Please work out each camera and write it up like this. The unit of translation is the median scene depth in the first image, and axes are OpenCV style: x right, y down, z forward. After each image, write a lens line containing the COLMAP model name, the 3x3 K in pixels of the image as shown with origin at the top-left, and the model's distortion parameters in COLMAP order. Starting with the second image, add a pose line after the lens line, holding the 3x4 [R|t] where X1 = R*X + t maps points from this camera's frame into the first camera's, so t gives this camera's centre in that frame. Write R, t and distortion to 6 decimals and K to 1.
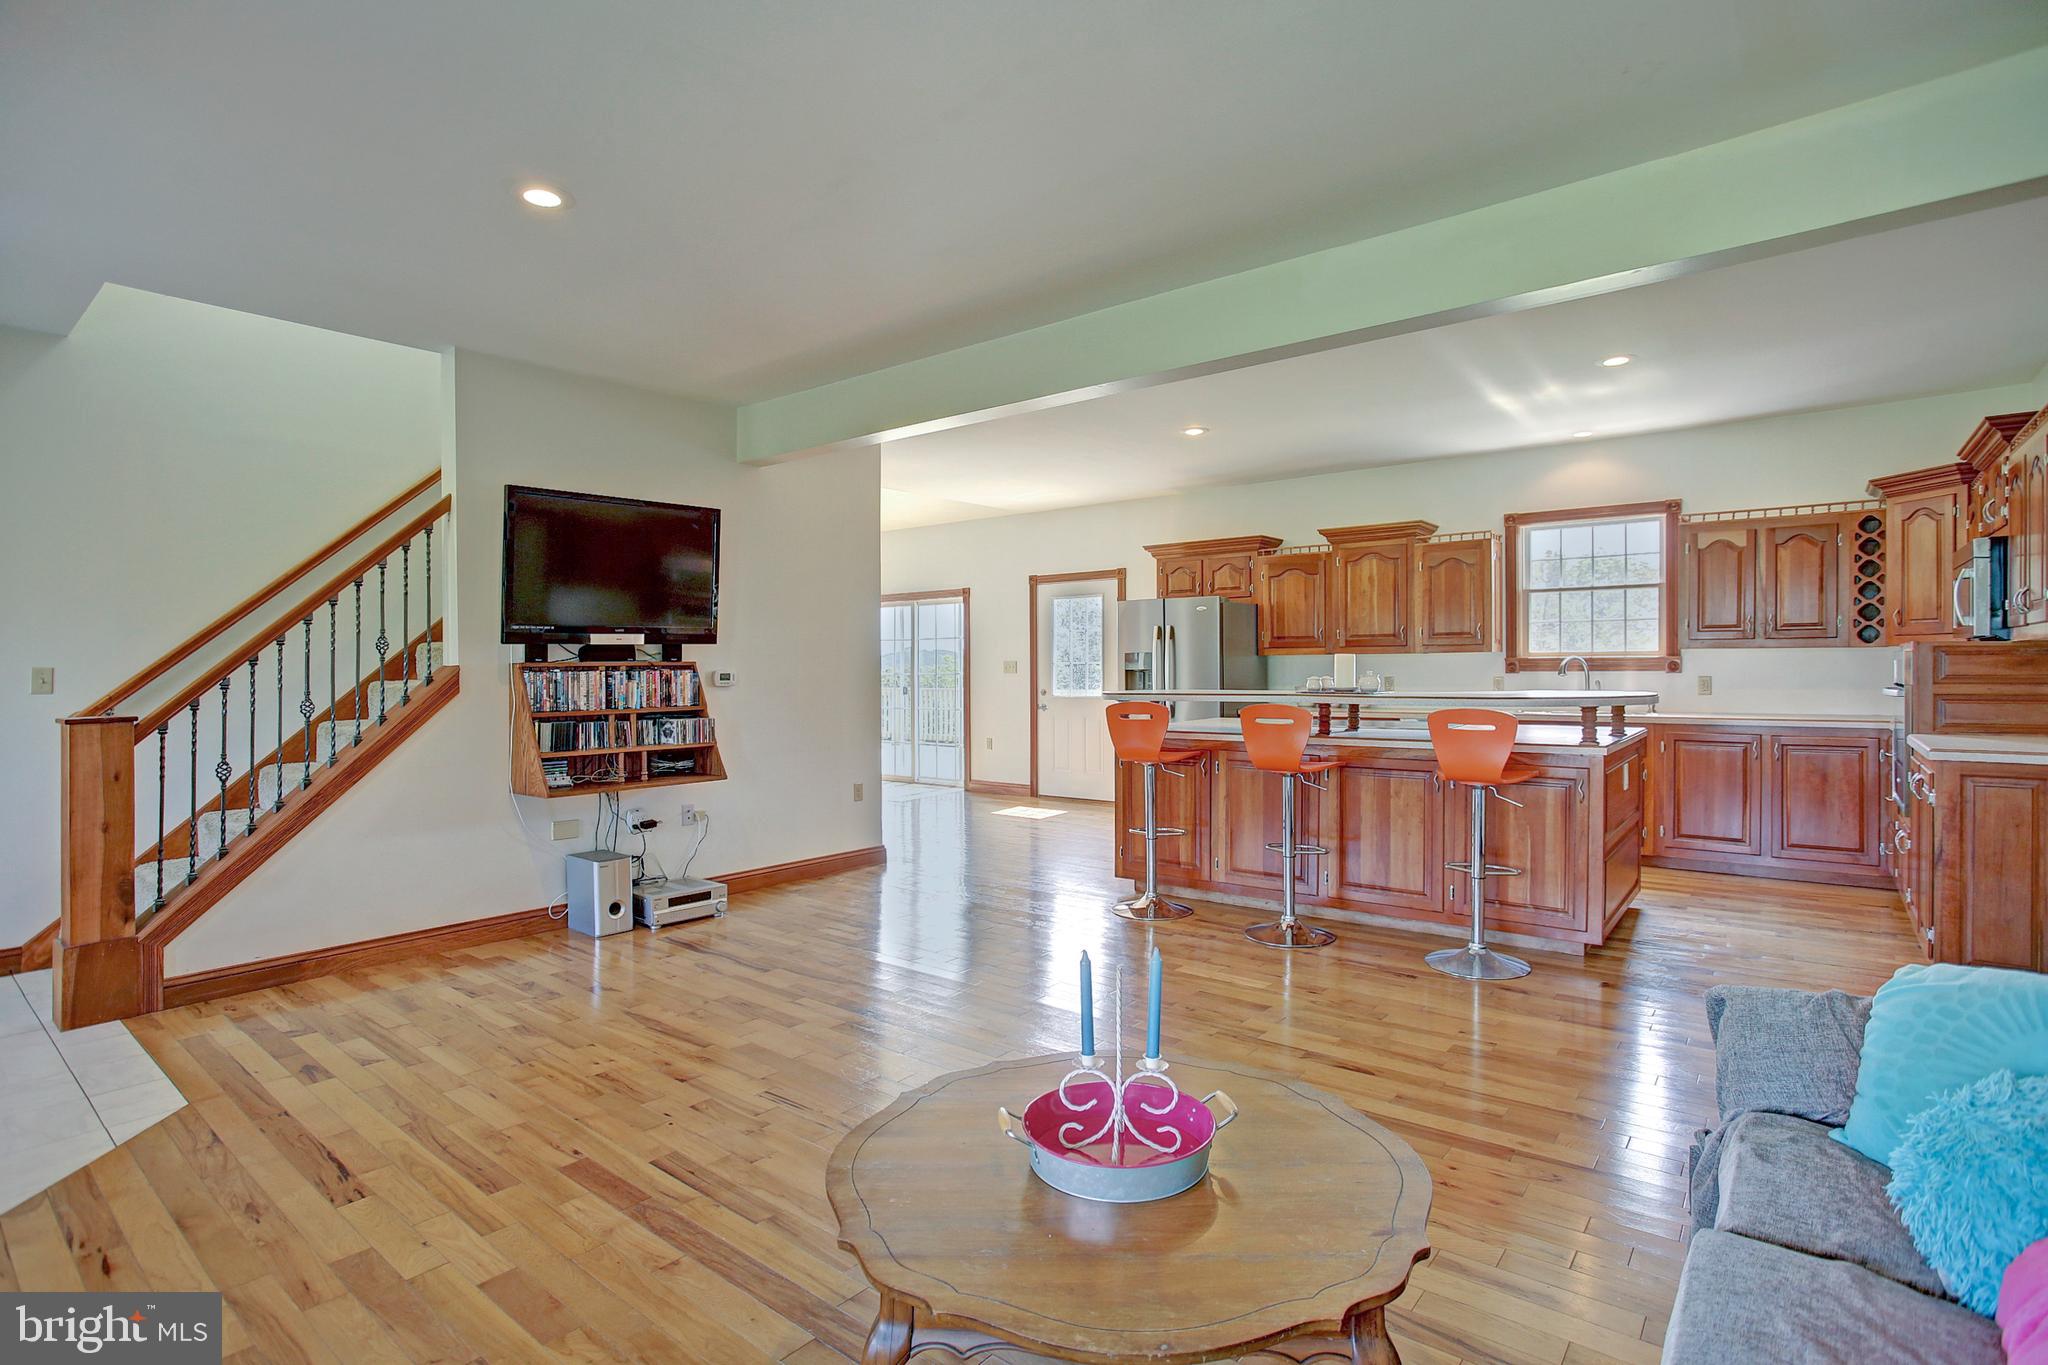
lens RADIAL K [[1015.3, 0, 1032.2], [0, 1015.3, 690.6], [0, 0, 1]] dist [-0.049069, 0.020968]
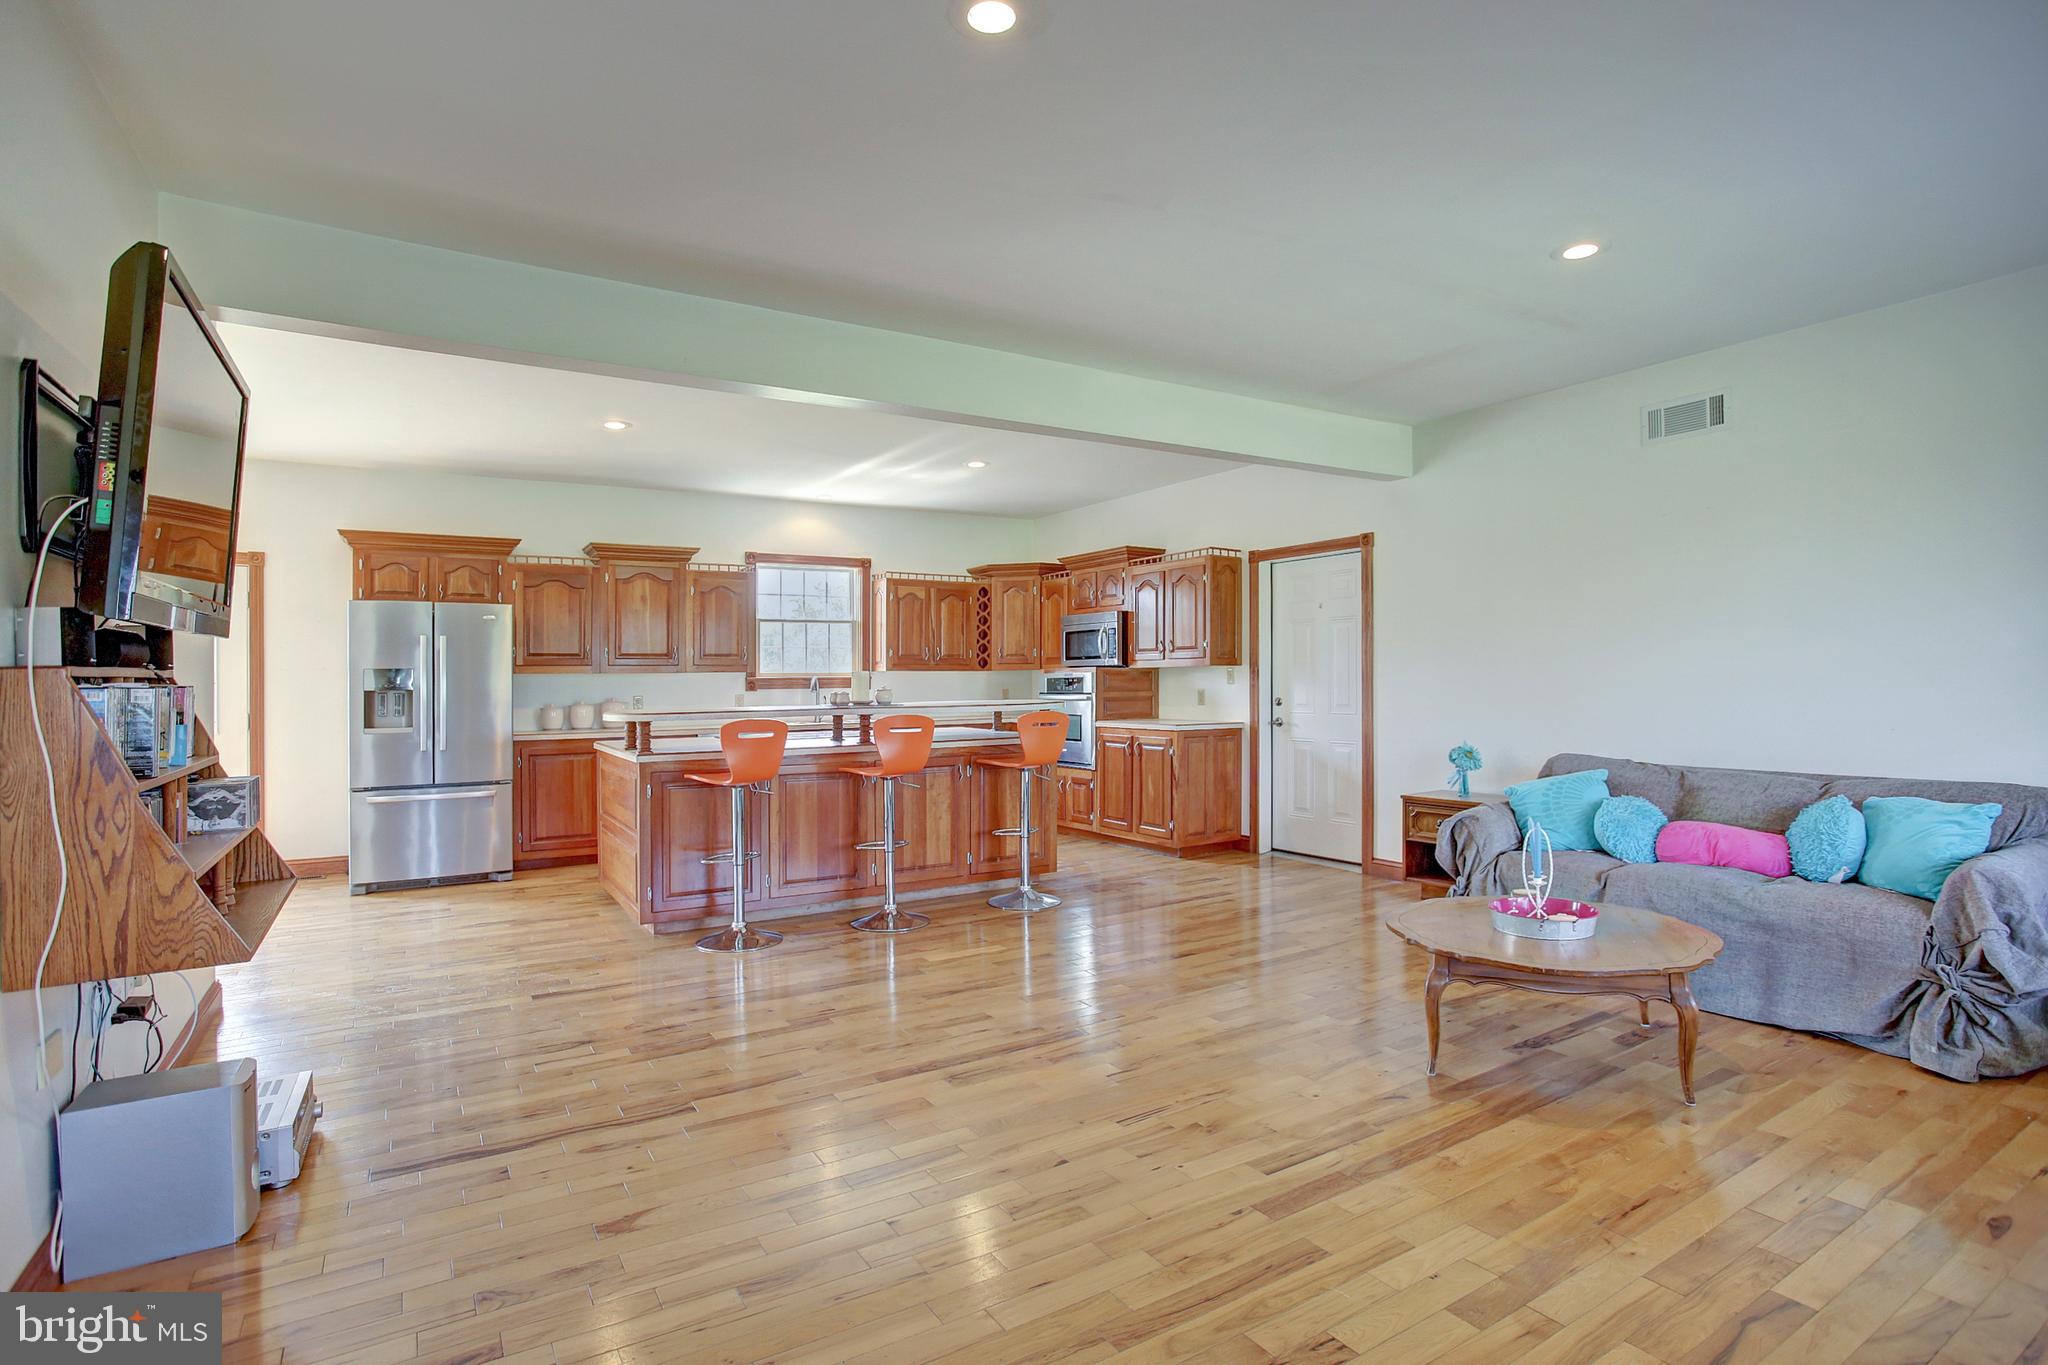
lens RADIAL K [[1015.3, 0, 1032.2], [0, 1015.3, 690.6], [0, 0, 1]] dist [-0.049069, 0.020968]
pose [[0.325815, -0.006389, 0.945412, -0.703093], [0.029428, 0.999561, -0.003387, -0.005772], [-0.944975, 0.028925, 0.325861, 0.444198]]
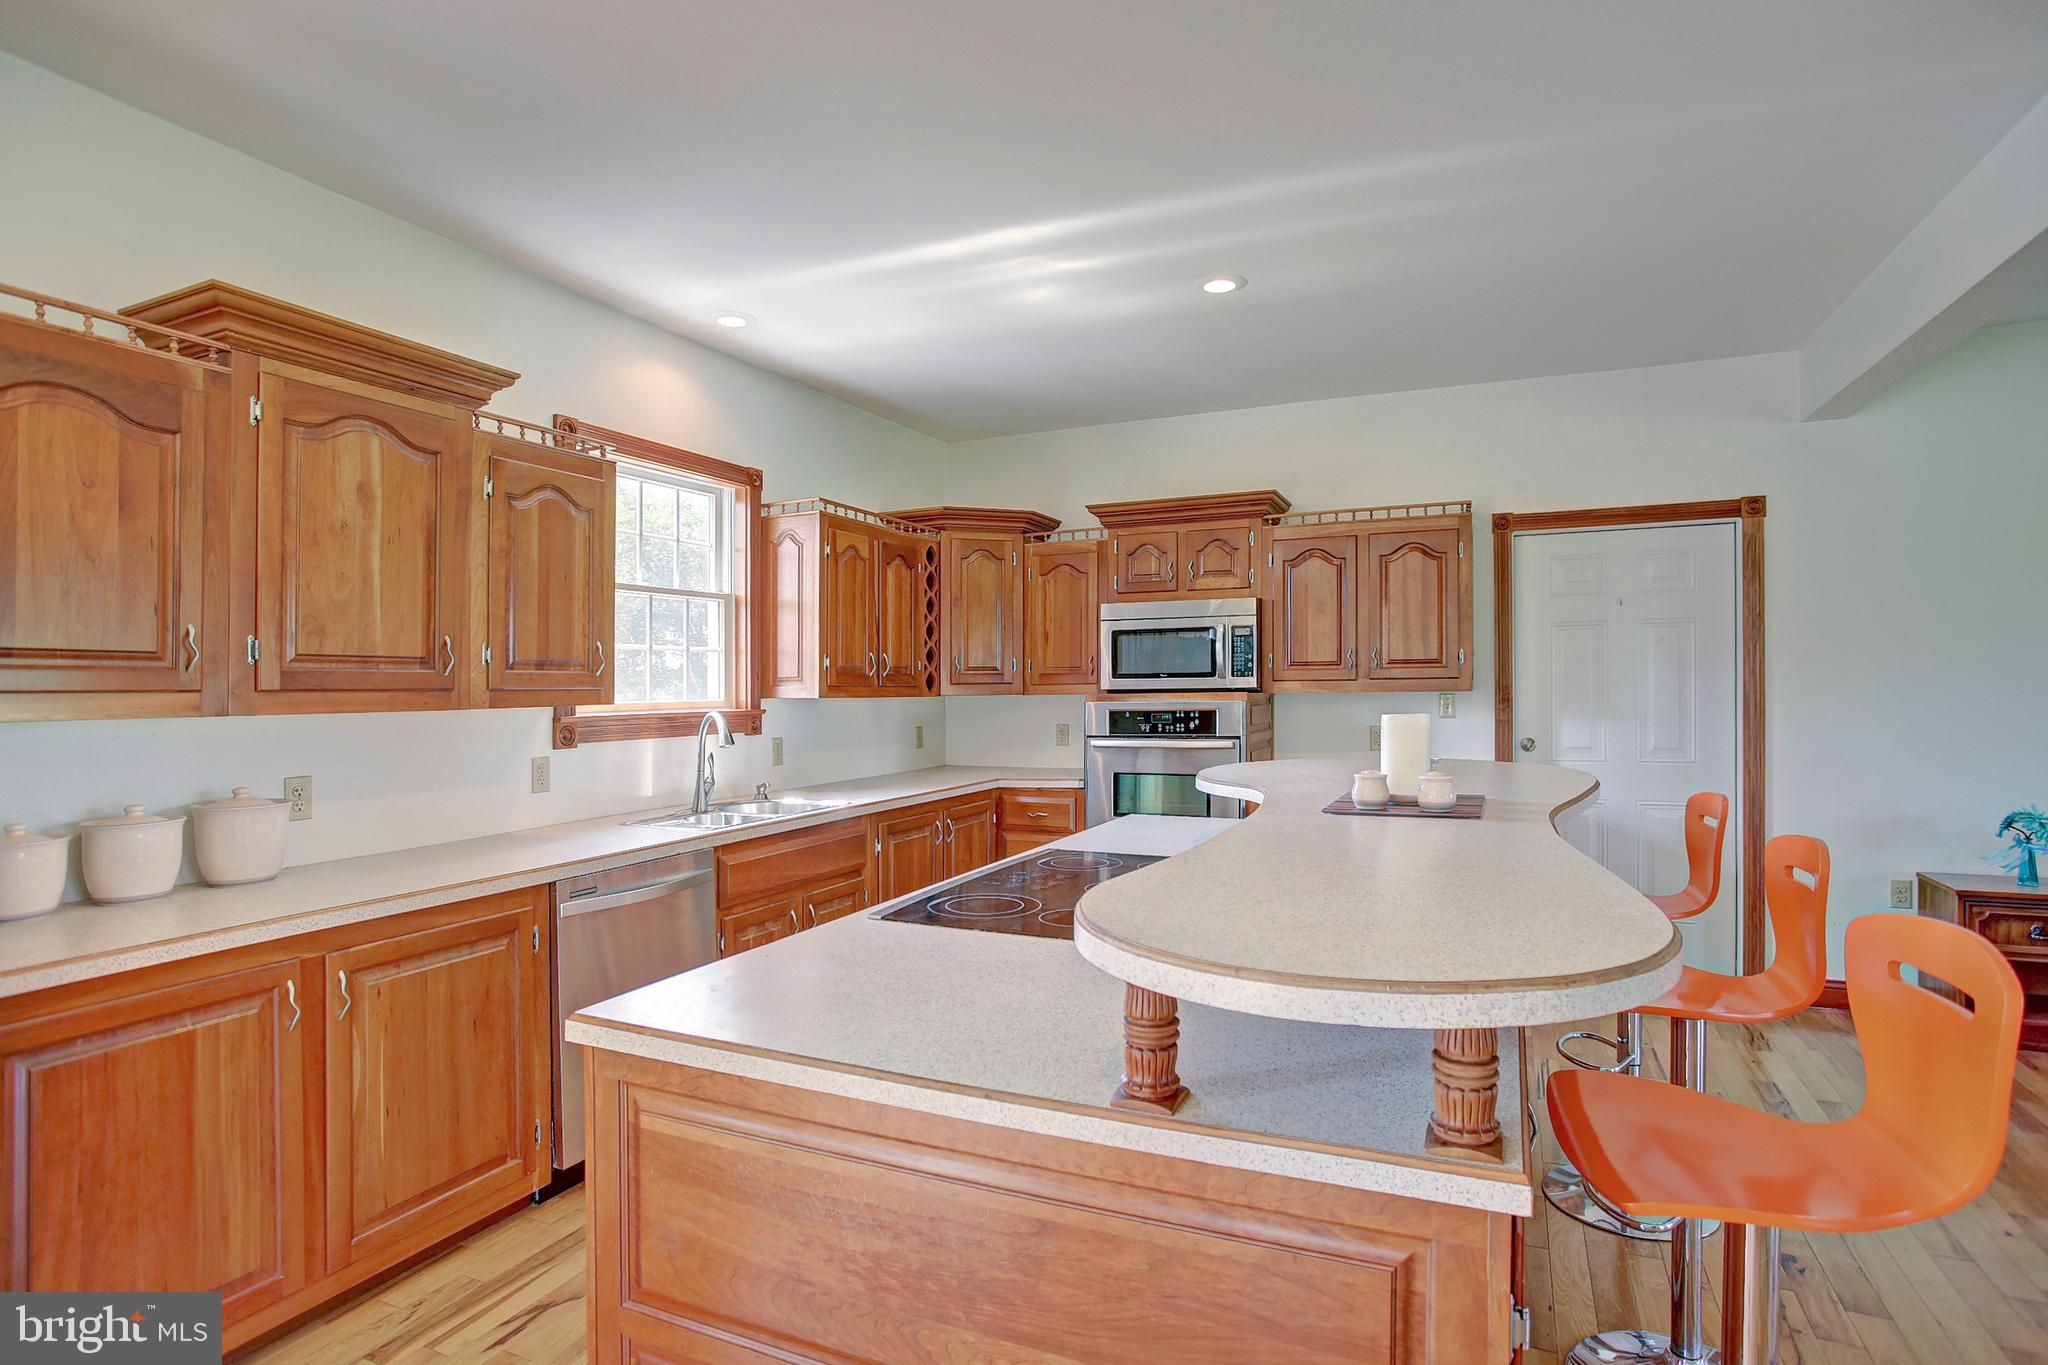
lens RADIAL K [[1040.7, 0, 1024.0], [0, 1040.7, 682.5], [0, 0, 1]] dist [-0.045863, 0.000721]
pose [[-0.242738, 0.011638, 0.970022, -0.073944], [0.034703, 0.999392, -0.003307, -0.054315], [-0.969471, 0.032860, -0.242995, 1.247878]]
